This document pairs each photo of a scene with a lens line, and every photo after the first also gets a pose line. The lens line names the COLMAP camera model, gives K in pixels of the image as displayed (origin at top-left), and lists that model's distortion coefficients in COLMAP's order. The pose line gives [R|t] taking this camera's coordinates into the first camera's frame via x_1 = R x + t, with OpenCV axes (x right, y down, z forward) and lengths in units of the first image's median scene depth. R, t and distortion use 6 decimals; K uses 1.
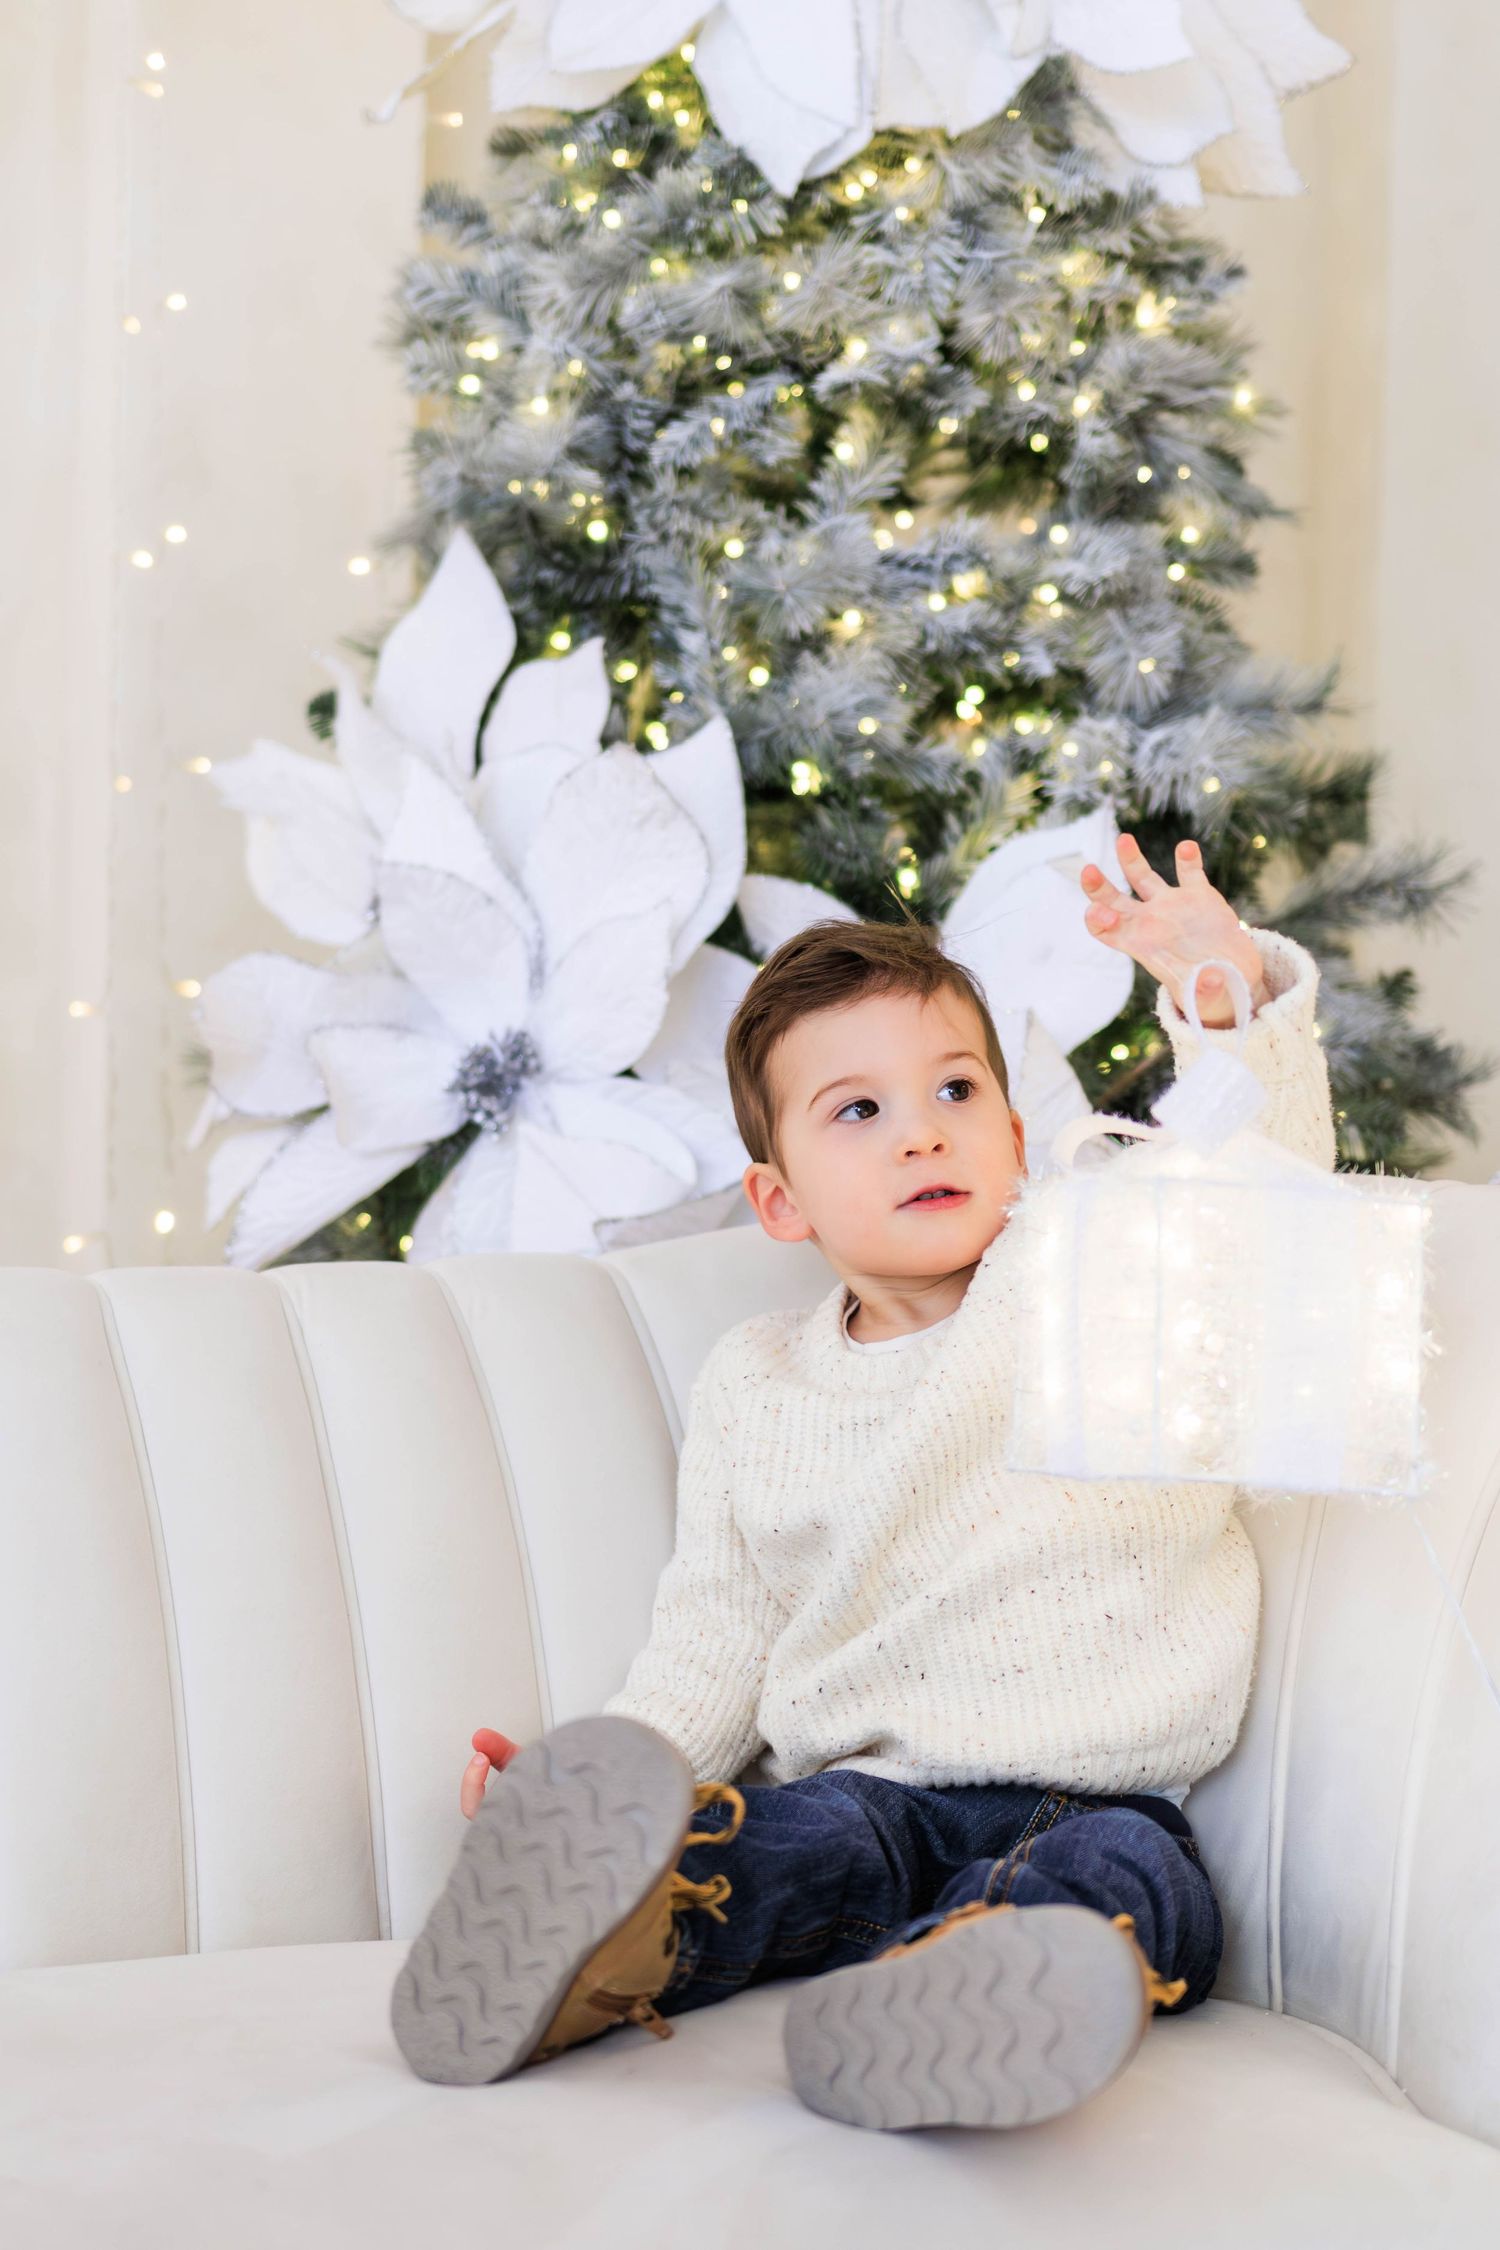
lens RADIAL K [[3580.3, 0, 755.3], [0, 3580.3, 1133.6], [0, 0, 1]] dist [0.022601, 0.000000]
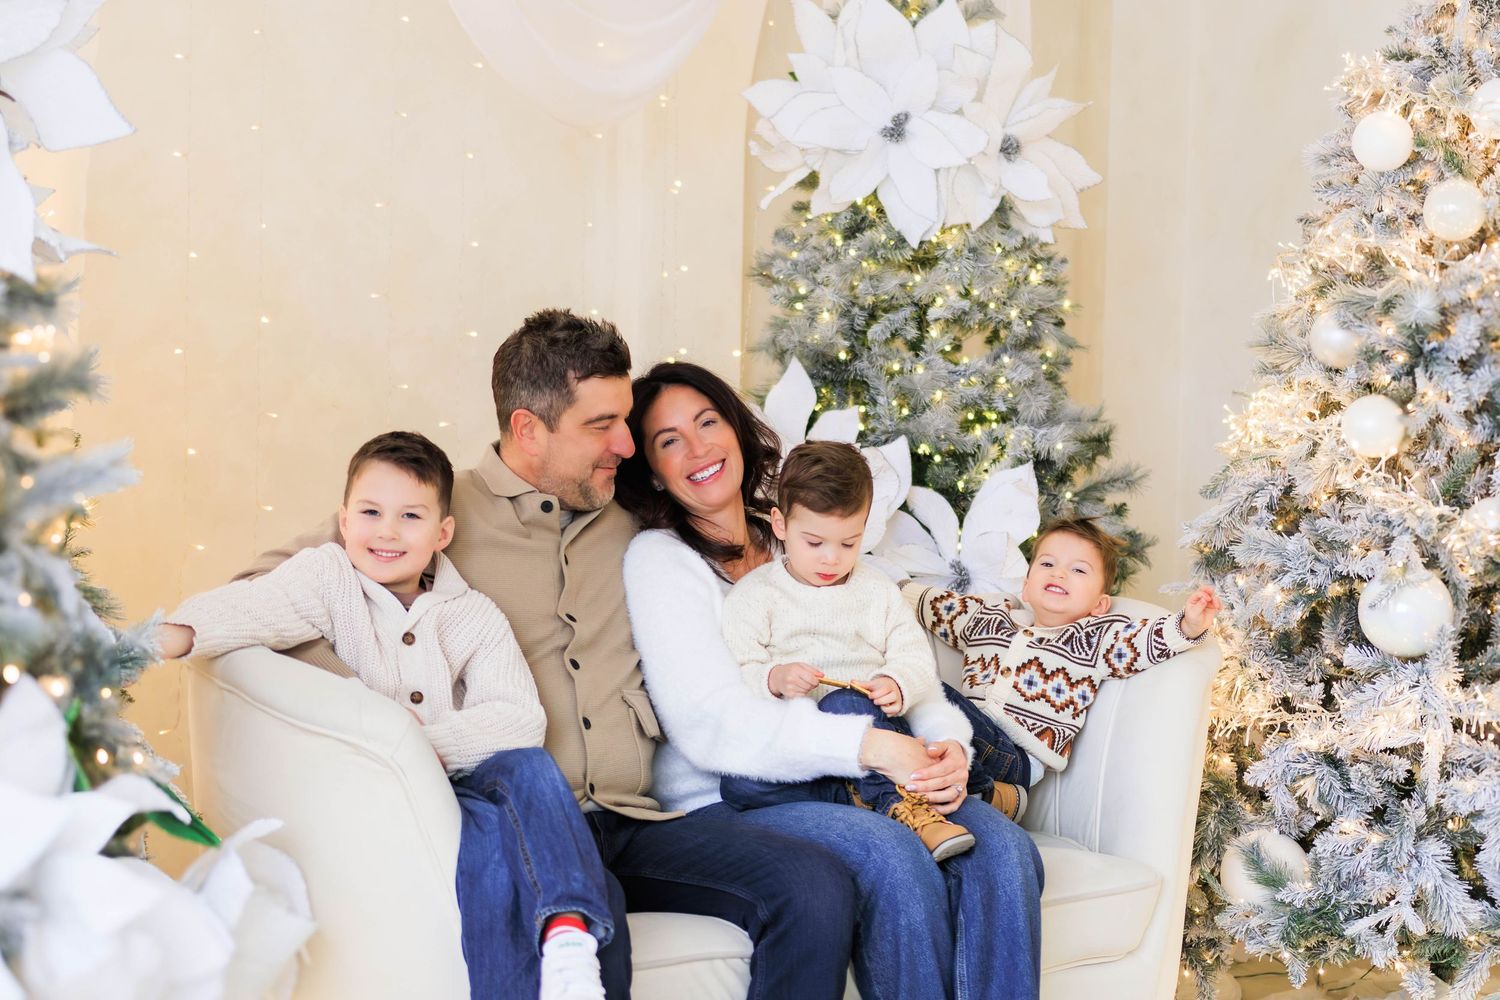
lens RADIAL K [[2386.9, 0, 758.3], [0, 2386.9, 505.0], [0, 0, 1]] dist [0.022601, 0.000000]
pose [[0.998808, -0.007544, 0.048225, -0.209298], [0.007099, 0.999931, 0.009404, -0.070614], [-0.048293, -0.009050, 0.998792, -0.914903]]
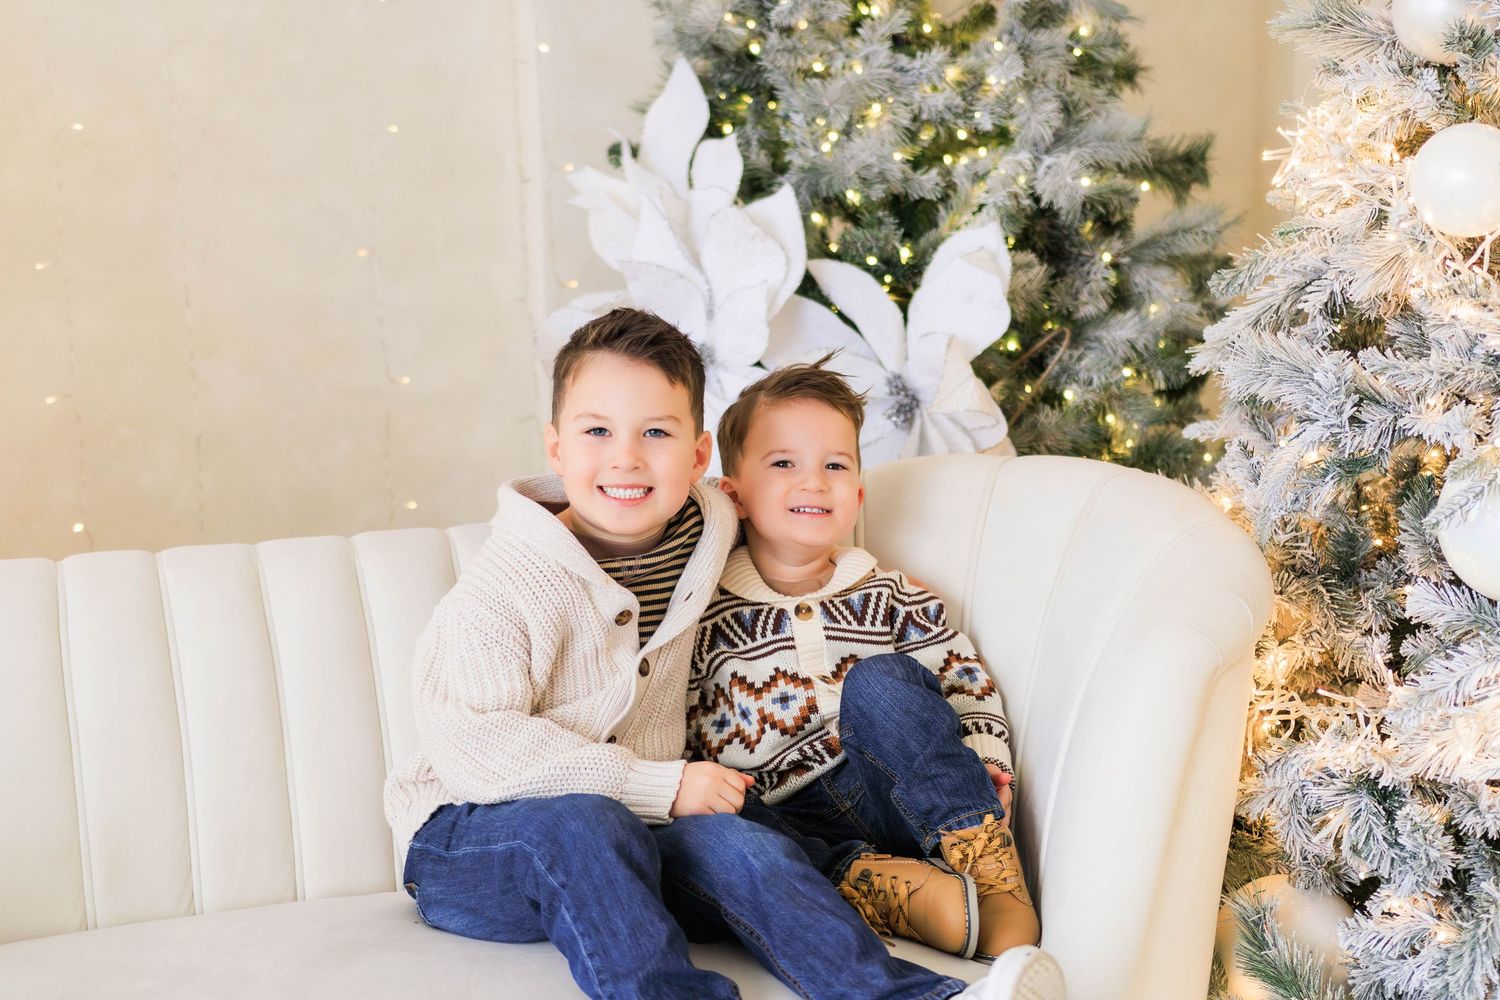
lens RADIAL K [[2386.9, 0, 745.3], [0, 2386.9, 494.6], [0, 0, 1]] dist [0.022601, 0.000000]
pose [[0.982198, -0.011571, -0.187490, 0.184759], [0.041811, 0.986529, 0.158152, -0.140956], [0.183135, -0.163176, 0.969451, -0.236012]]
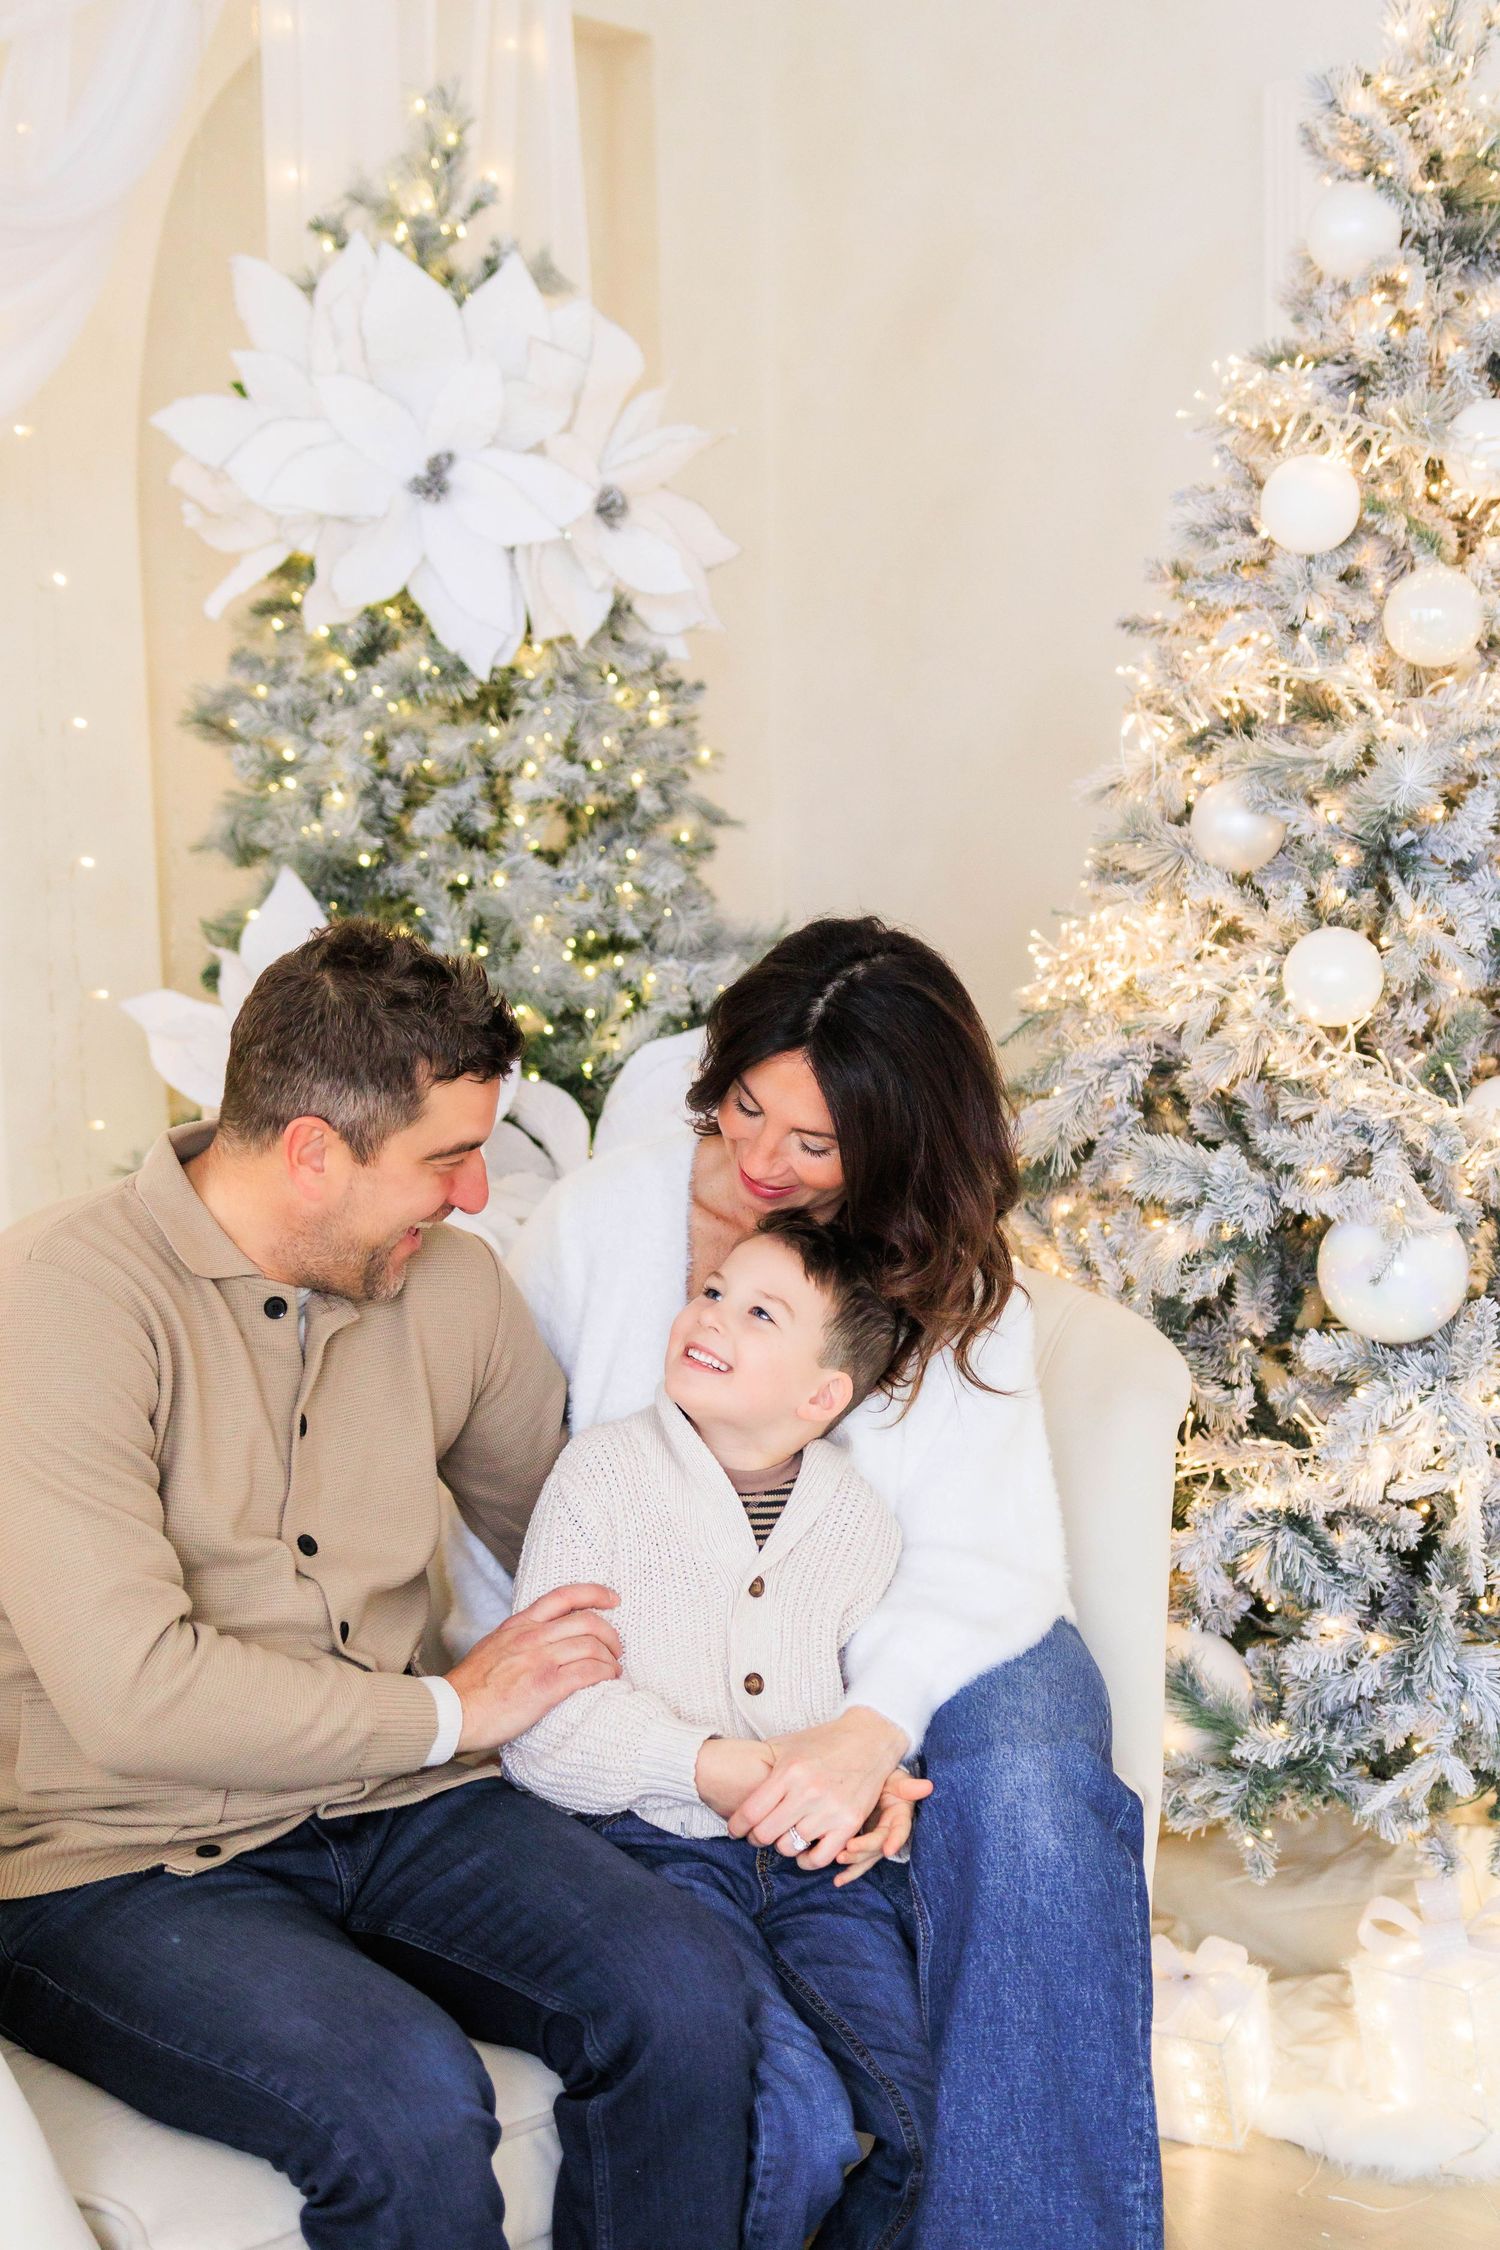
lens RADIAL K [[2798.1, 0, 737.9], [0, 2798.1, 1091.7], [0, 0, 1]] dist [0.025863, 0.000000]
pose [[0.943928, -0.089194, 0.317876, -0.322519], [0.059090, 0.992910, 0.103137, -0.191746], [-0.324821, -0.078571, 0.942506, -0.347000]]
